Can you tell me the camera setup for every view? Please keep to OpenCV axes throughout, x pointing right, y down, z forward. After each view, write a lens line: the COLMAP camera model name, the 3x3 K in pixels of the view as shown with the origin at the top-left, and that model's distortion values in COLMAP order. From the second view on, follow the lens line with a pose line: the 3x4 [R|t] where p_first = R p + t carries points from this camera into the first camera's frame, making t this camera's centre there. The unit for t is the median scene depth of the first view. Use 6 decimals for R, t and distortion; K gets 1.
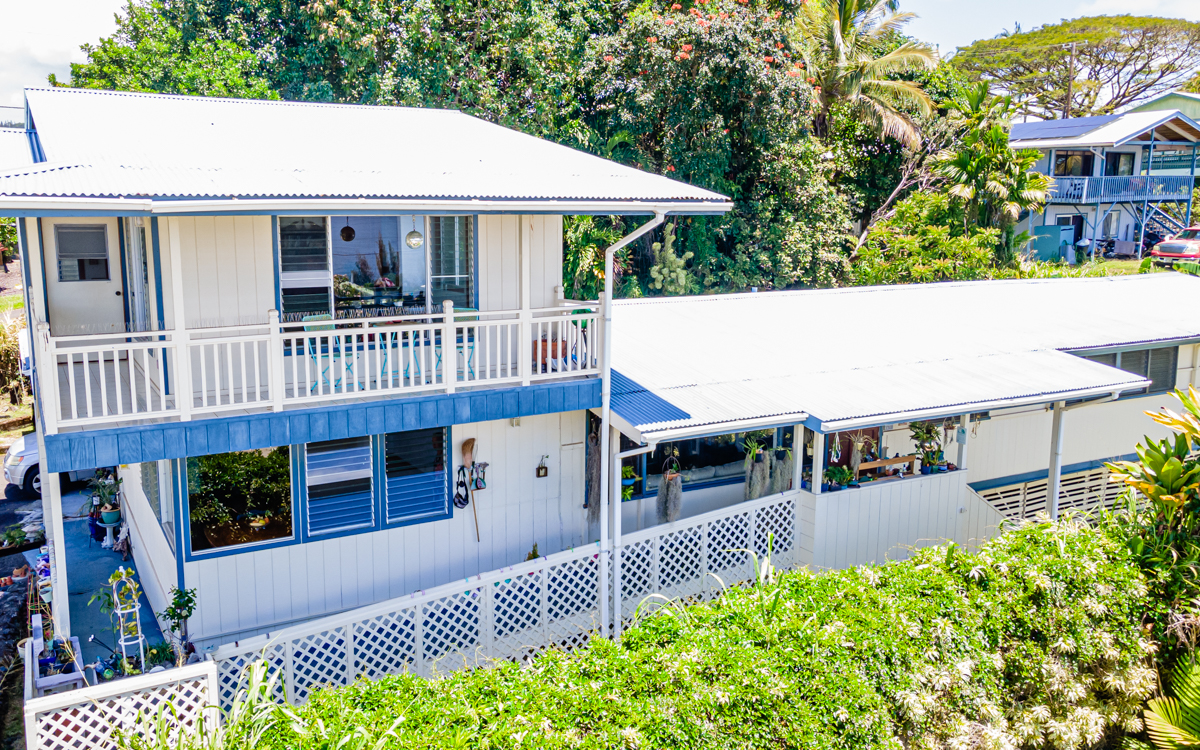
lens RADIAL K [[986.3, 0, 527.3], [0, 986.3, 350.6], [0, 0, 1]] dist [0.041511, 0.013689]
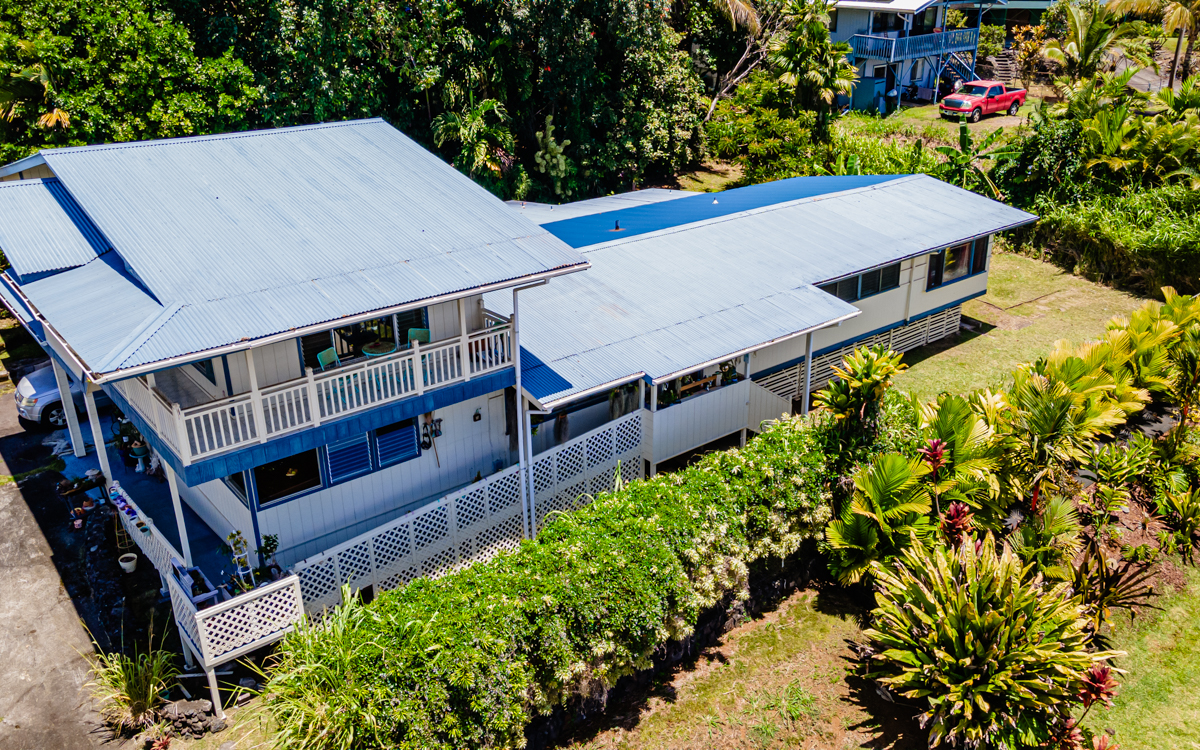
lens RADIAL K [[986.3, 0, 605.6], [0, 986.3, 374.2], [0, 0, 1]] dist [0.041511, 0.013689]
pose [[0.980379, -0.084717, 0.177991, -0.061319], [0.038760, 0.968159, 0.247318, -0.340032], [-0.193276, -0.235566, 0.952446, -0.510380]]
